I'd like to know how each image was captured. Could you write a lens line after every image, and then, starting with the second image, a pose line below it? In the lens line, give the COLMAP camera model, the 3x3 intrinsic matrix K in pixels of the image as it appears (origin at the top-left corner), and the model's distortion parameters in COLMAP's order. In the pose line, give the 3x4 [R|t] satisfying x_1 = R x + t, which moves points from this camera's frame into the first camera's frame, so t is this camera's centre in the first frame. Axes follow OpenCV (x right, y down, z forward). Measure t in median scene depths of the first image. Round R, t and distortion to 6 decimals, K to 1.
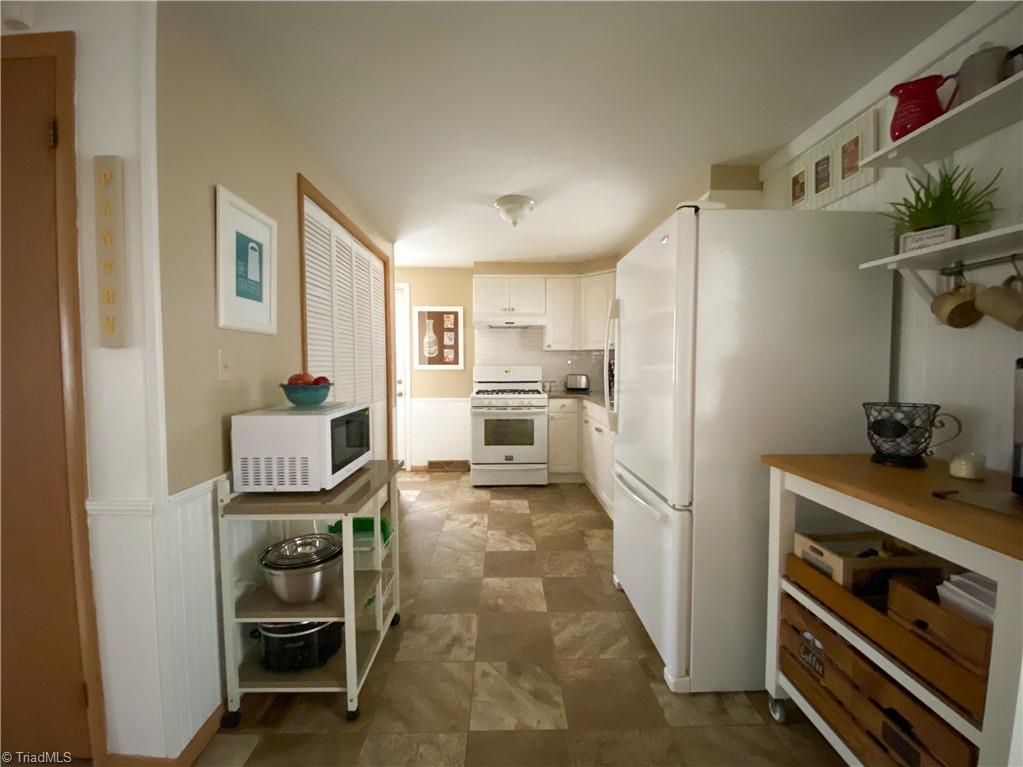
lens RADIAL K [[434.0, 0, 511.5], [0, 434.0, 383.5], [0, 0, 1]] dist [-0.003353, -0.000630]
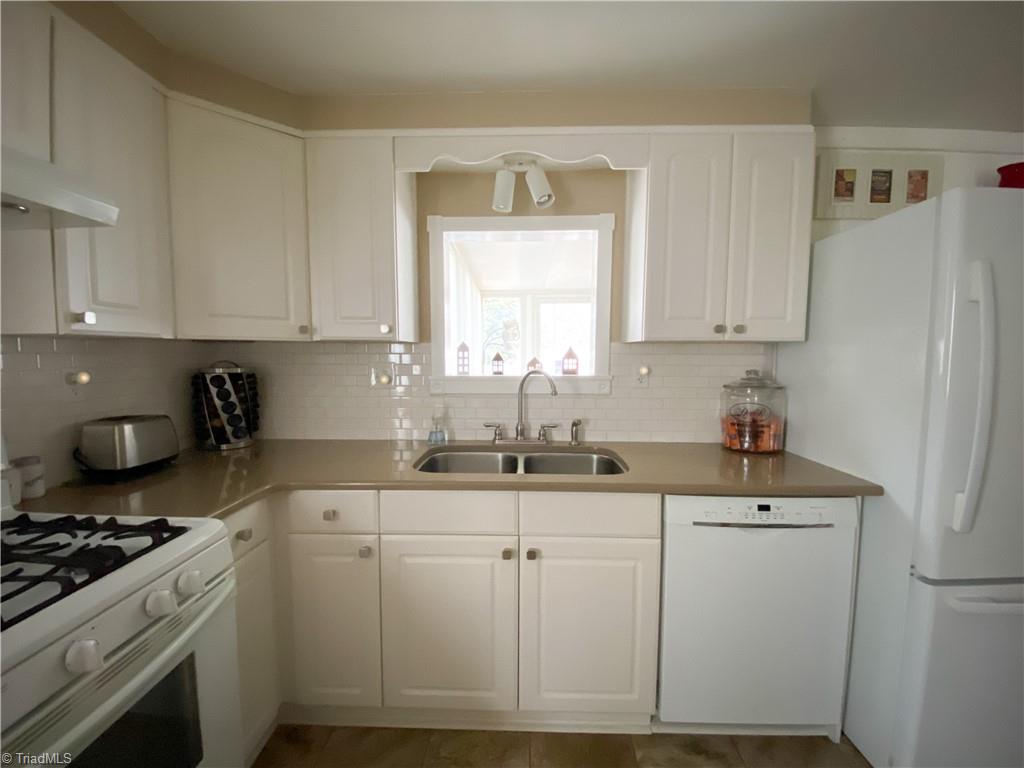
lens RADIAL K [[434.5, 0, 512.0], [0, 434.5, 384.0], [0, 0, 1]] dist [-0.003353, -0.000630]
pose [[0.034700, -0.071042, 0.996870, -0.355674], [0.041165, 0.996725, 0.069599, -0.152095], [-0.998550, 0.038621, 0.037510, 1.999879]]
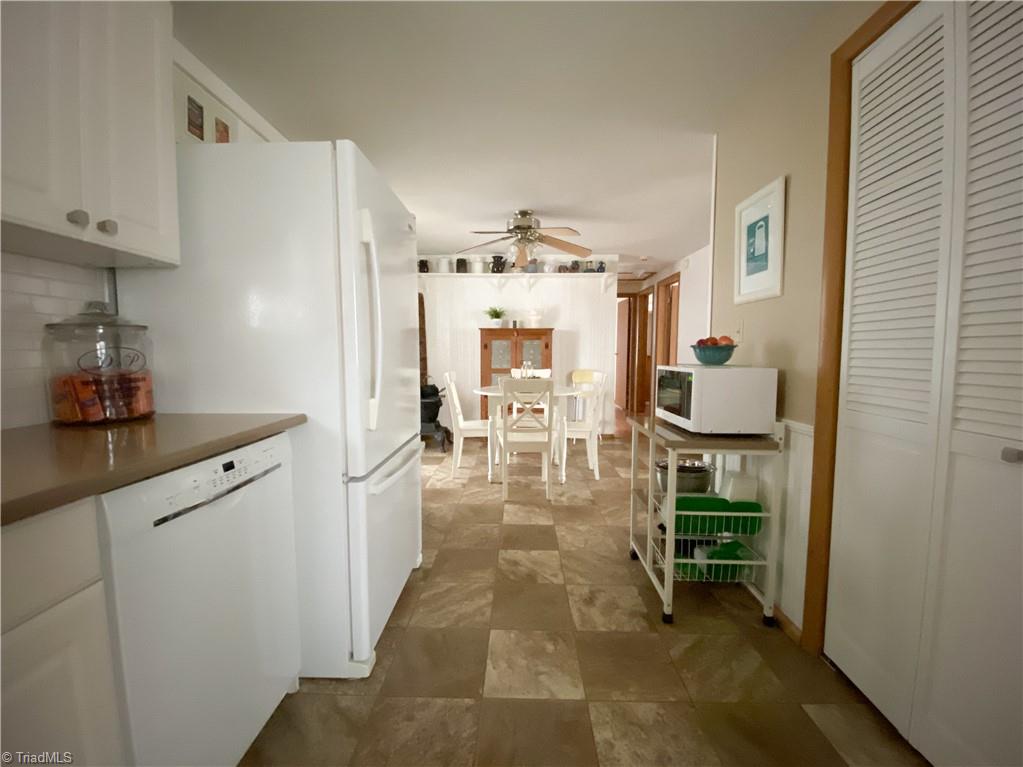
lens RADIAL K [[434.0, 0, 511.5], [0, 434.0, 383.5], [0, 0, 1]] dist [-0.003353, -0.000630]
pose [[-0.999098, -0.002224, 0.042413, 0.012199], [0.002980, 0.992496, 0.122244, -0.040511], [-0.042367, 0.122260, -0.991593, 2.142890]]
